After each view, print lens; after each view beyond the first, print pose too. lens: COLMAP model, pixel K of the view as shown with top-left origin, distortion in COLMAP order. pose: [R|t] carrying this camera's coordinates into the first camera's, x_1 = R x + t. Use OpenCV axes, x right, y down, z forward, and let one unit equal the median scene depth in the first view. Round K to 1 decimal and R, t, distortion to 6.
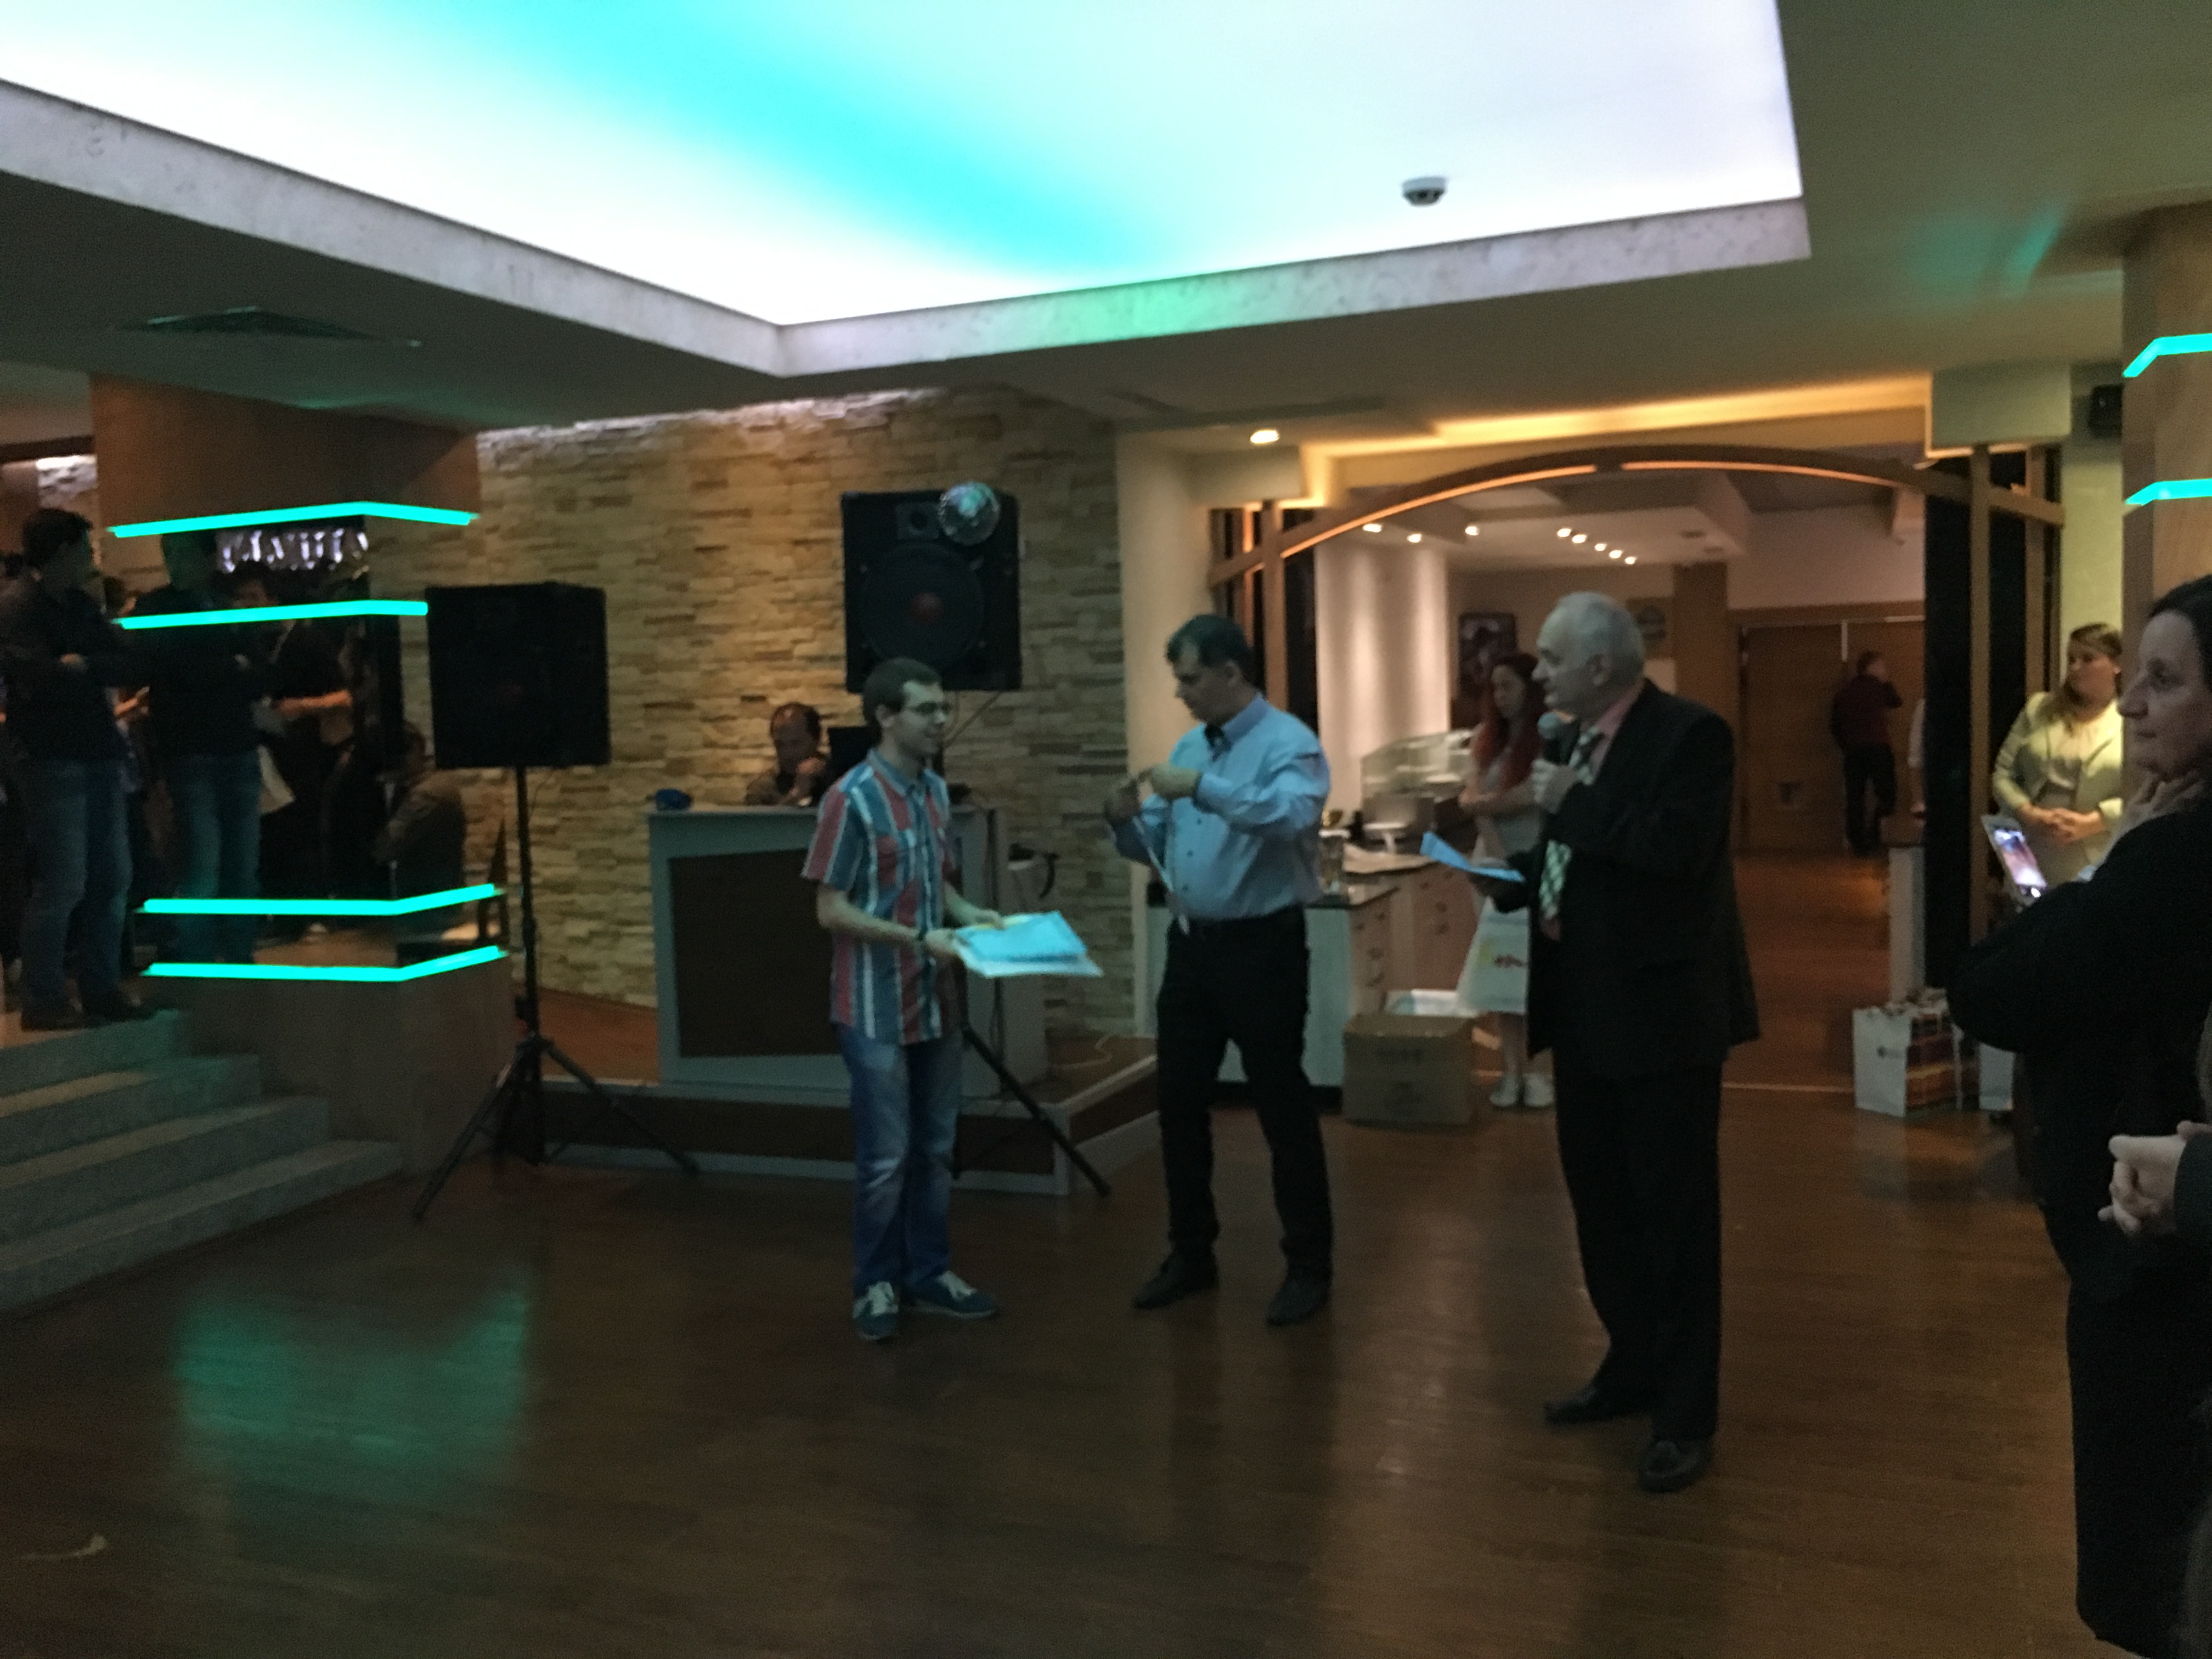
lens RADIAL K [[1881.1, 0, 1113.3], [0, 1881.1, 836.4], [0, 0, 1]] dist [0.076682, -0.106207]
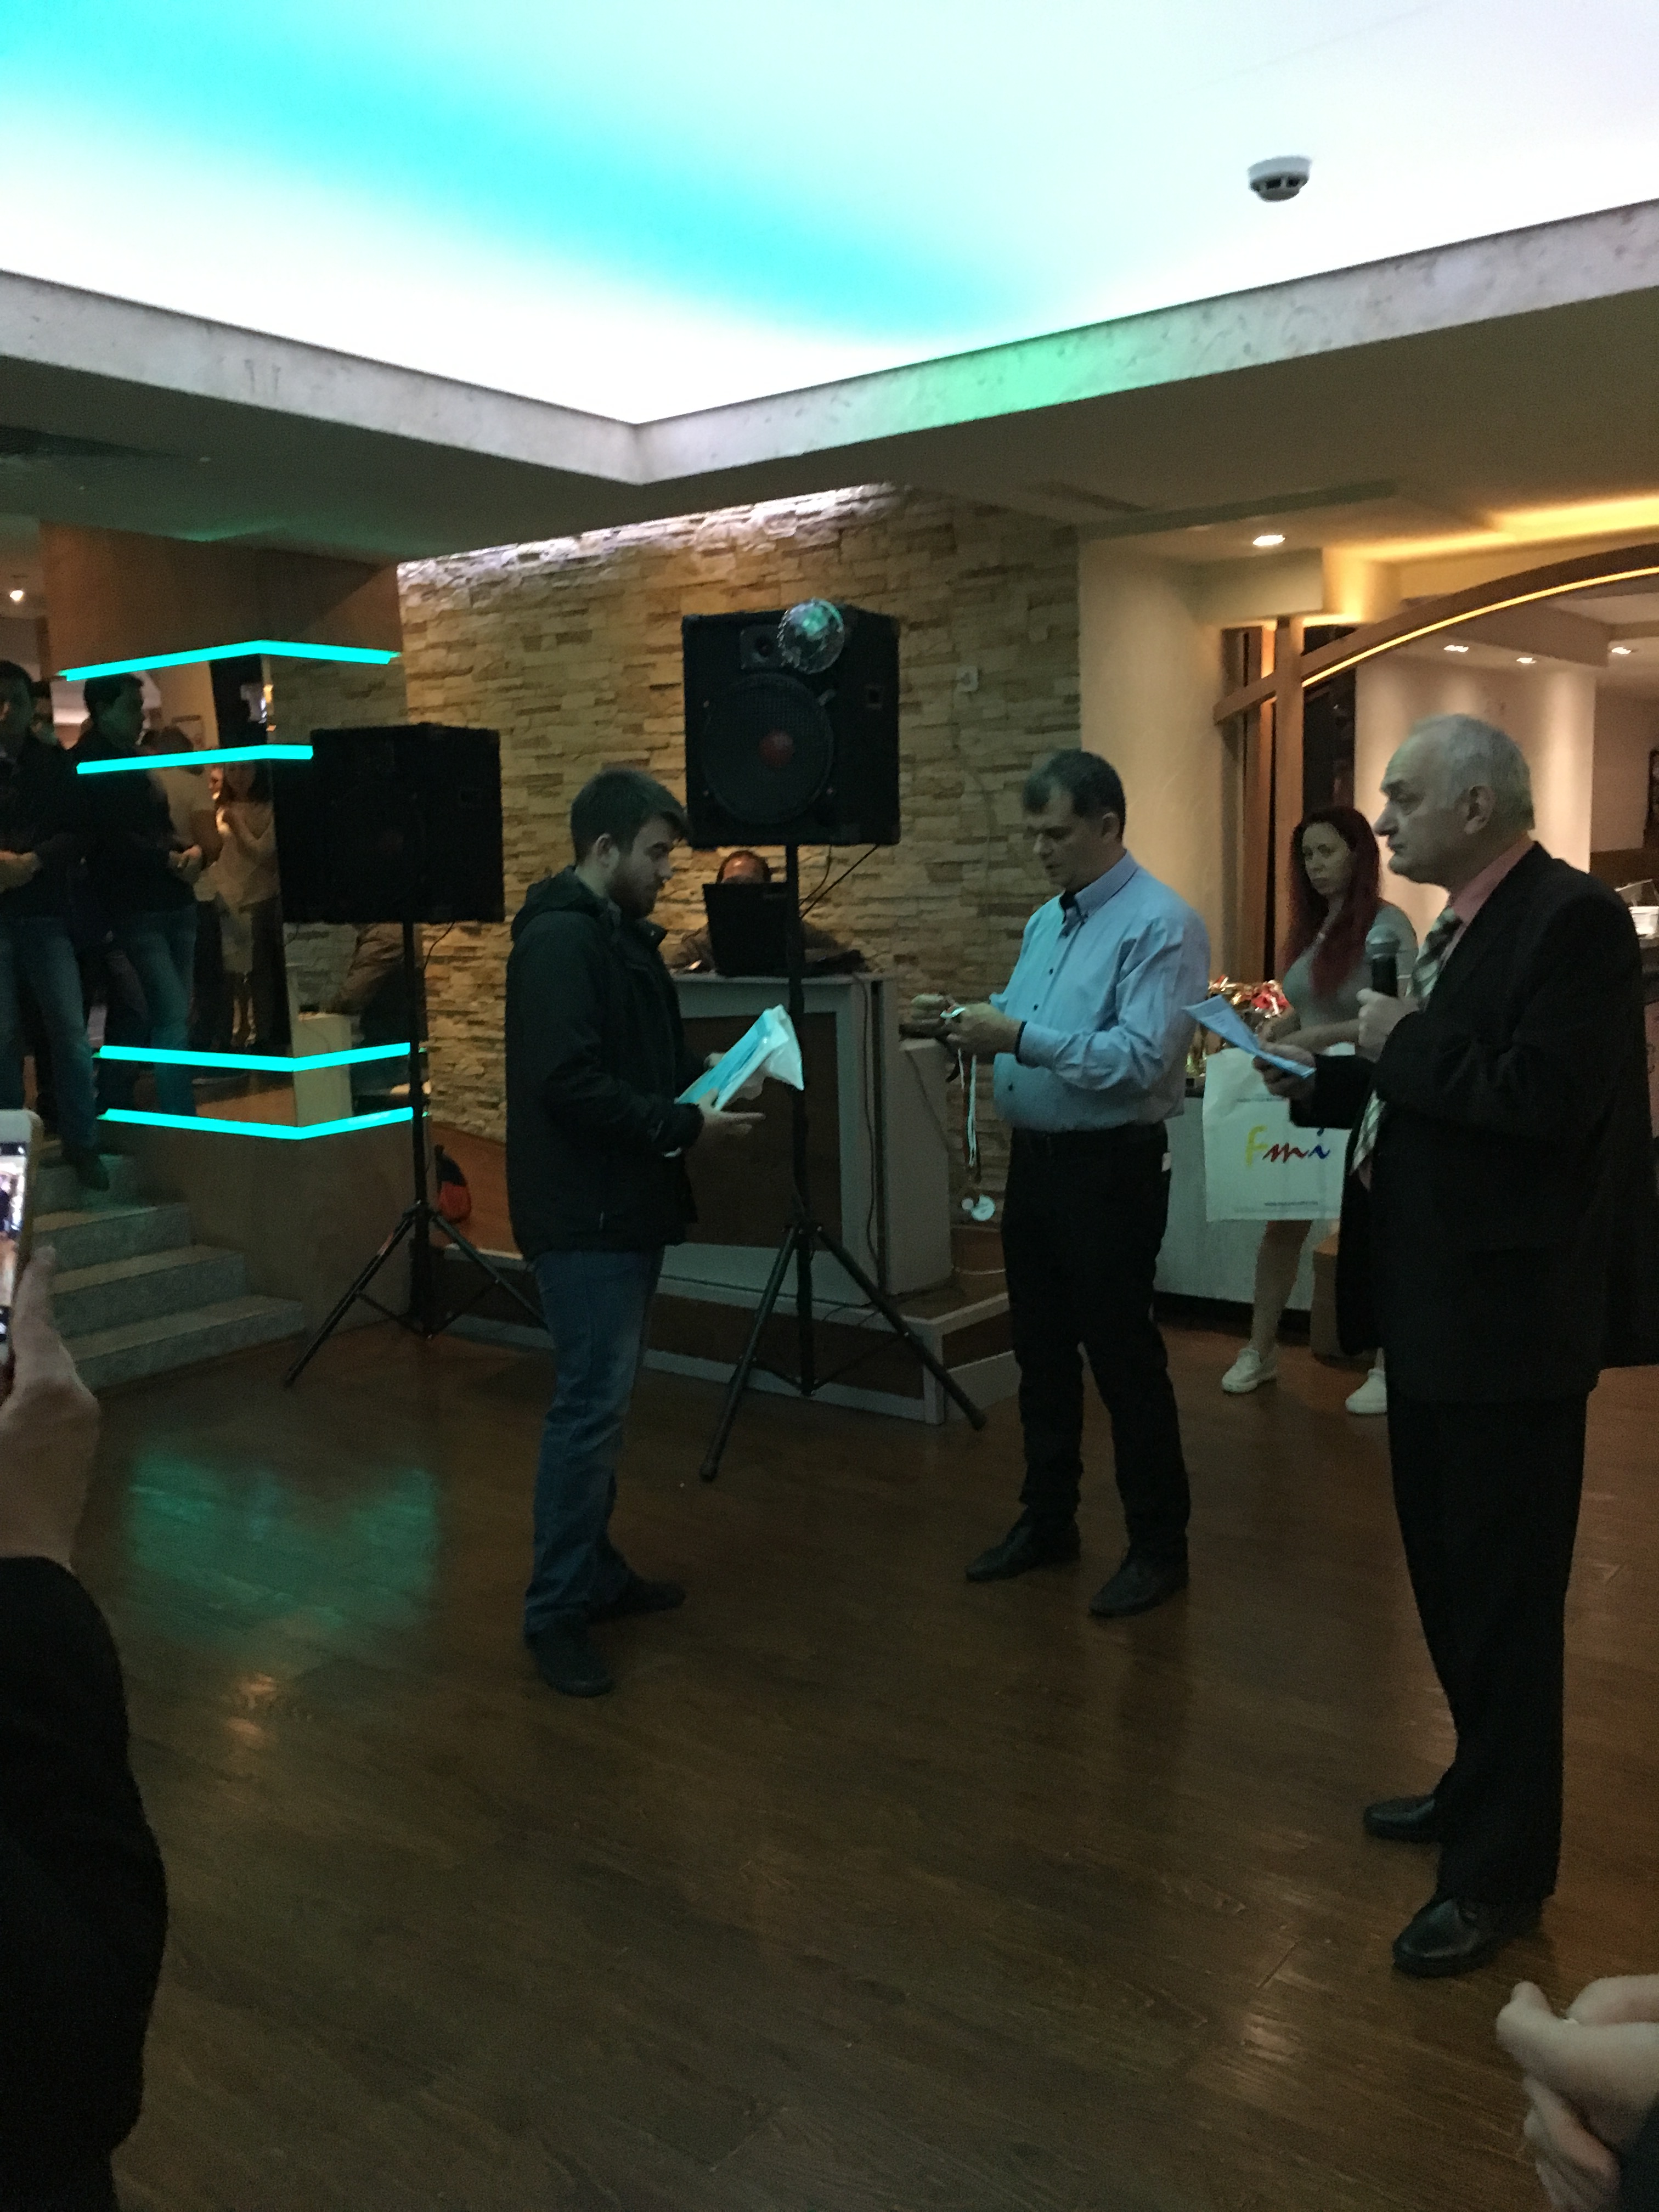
lens RADIAL K [[1881.1, 0, 821.8], [0, 1881.1, 1104.8], [0, 0, 1]] dist [0.076682, -0.106207]
pose [[0.964088, 0.042843, -0.262105, 0.121950], [-0.026091, 0.997407, 0.067065, -0.012277], [0.264299, -0.057818, 0.962706, 0.122671]]
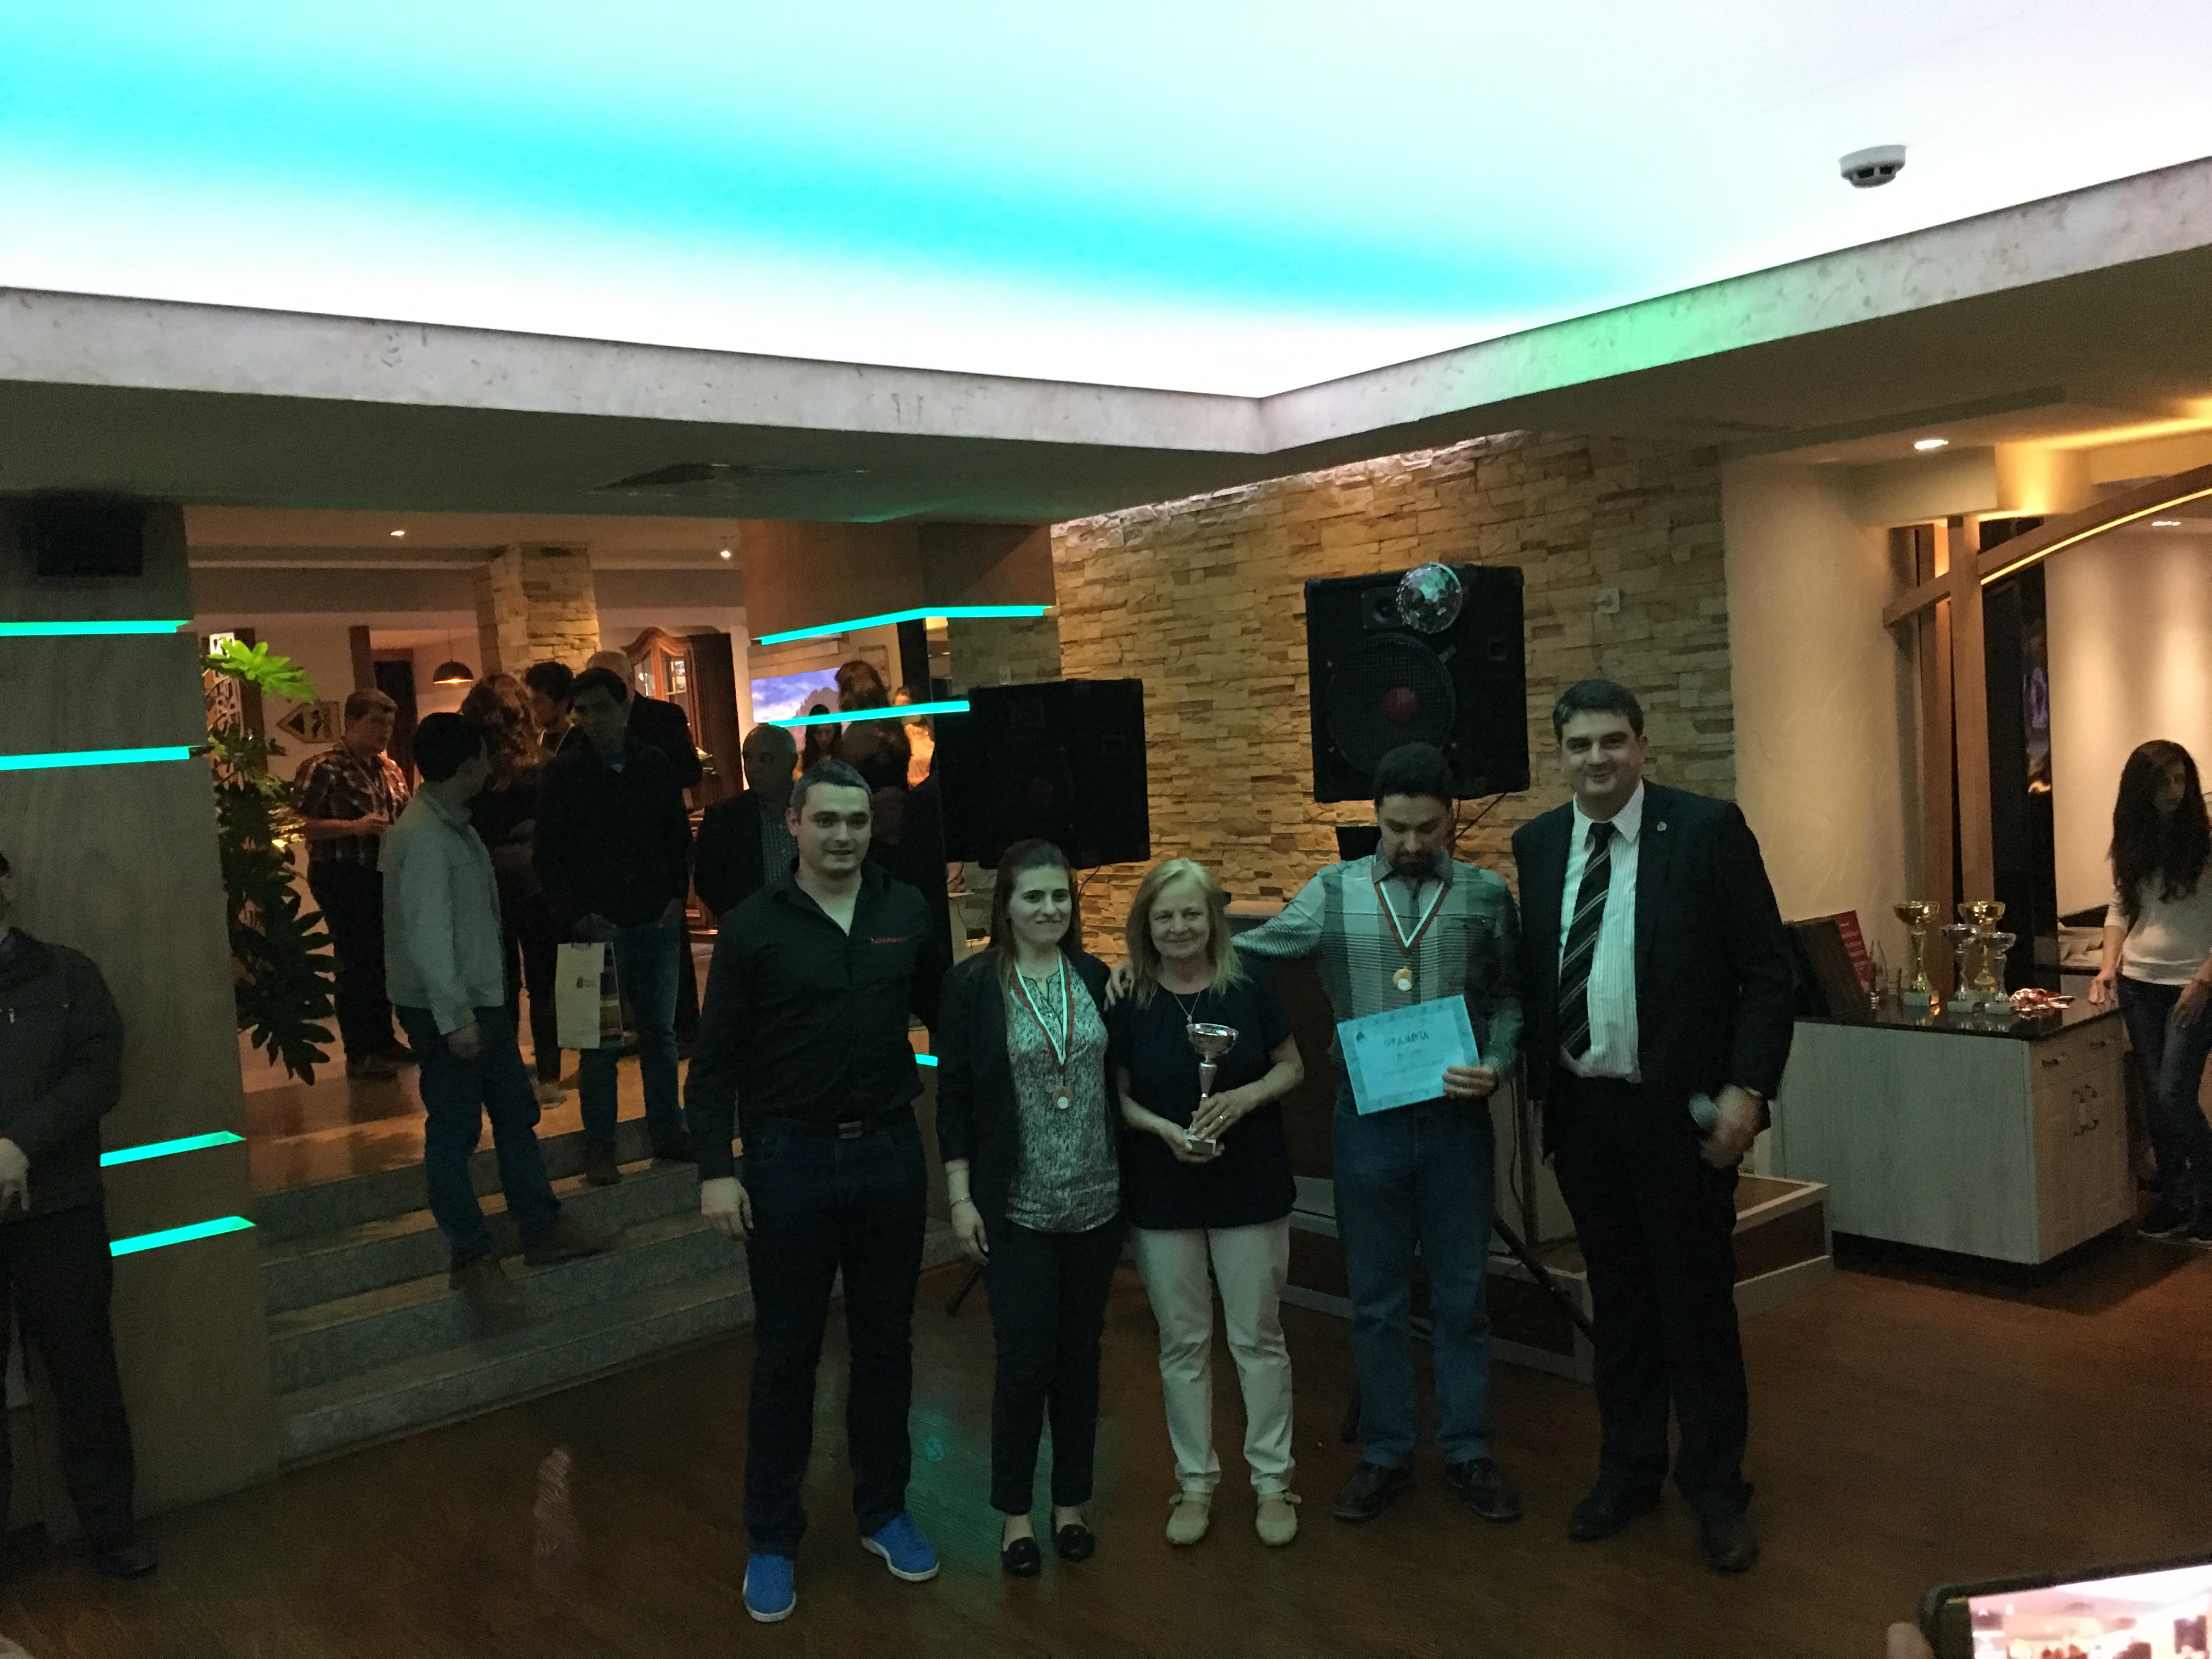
lens RADIAL K [[1881.1, 0, 1112.5], [0, 1881.1, 846.9], [0, 0, 1]] dist [0.076682, -0.106207]
pose [[0.887593, 0.003757, -0.460614, 0.146747], [0.001909, 0.999928, 0.011836, -0.050551], [0.460625, -0.011385, 0.887522, 0.120453]]
